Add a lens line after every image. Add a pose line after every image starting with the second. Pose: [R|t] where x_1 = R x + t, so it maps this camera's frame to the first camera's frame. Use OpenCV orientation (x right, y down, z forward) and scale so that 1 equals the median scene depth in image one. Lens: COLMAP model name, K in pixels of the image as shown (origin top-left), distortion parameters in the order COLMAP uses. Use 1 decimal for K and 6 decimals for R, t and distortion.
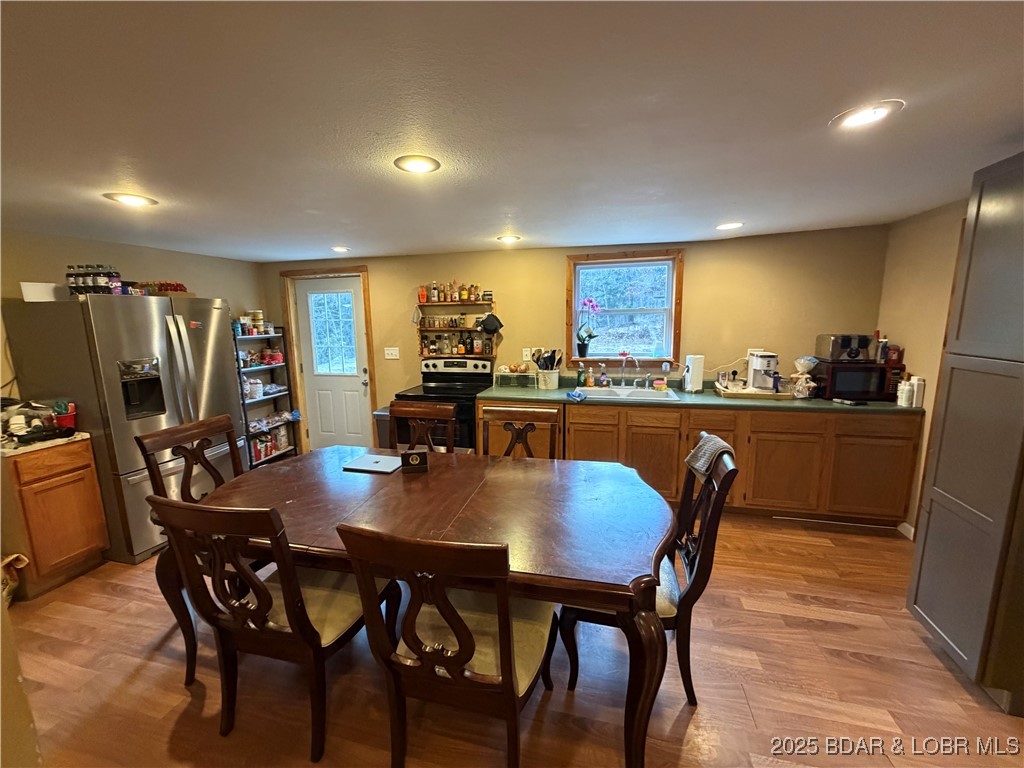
lens RADIAL K [[407.7, 0, 508.1], [0, 407.7, 385.0], [0, 0, 1]] dist [0.000666, -0.000593]
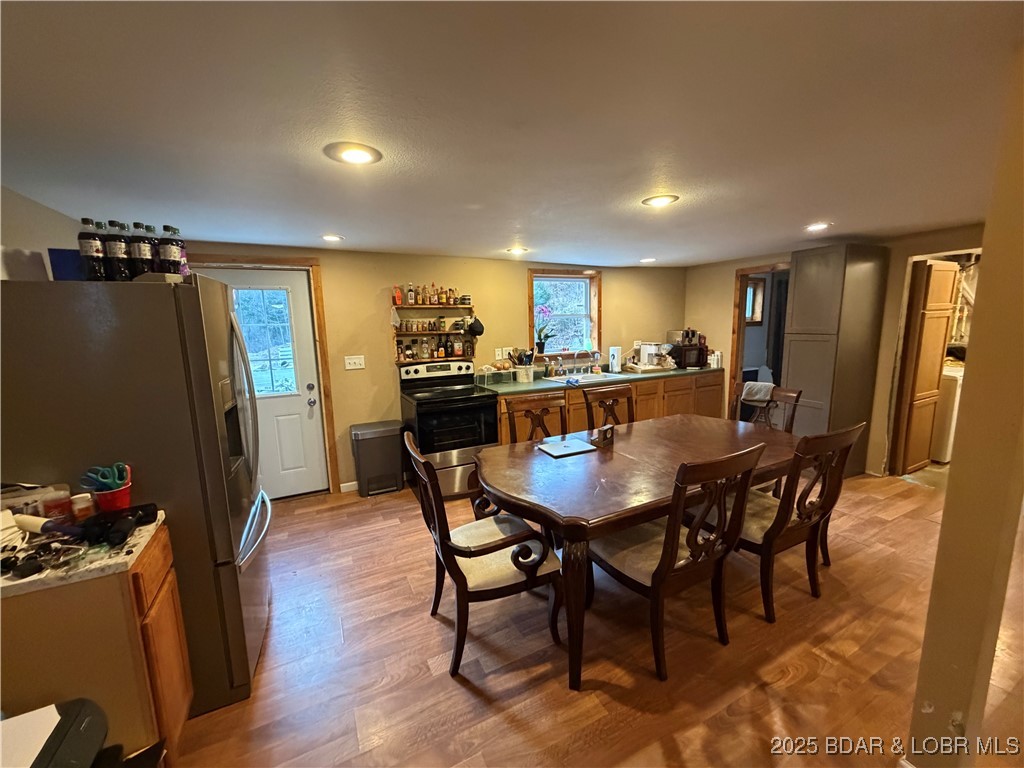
lens RADIAL K [[407.7, 0, 508.1], [0, 407.7, 385.0], [0, 0, 1]] dist [0.000666, -0.000593]
pose [[0.754194, -0.100659, 0.648891, -0.660771], [0.116264, 0.993038, 0.018914, -0.009278], [-0.646278, 0.061178, 0.760646, 0.146182]]
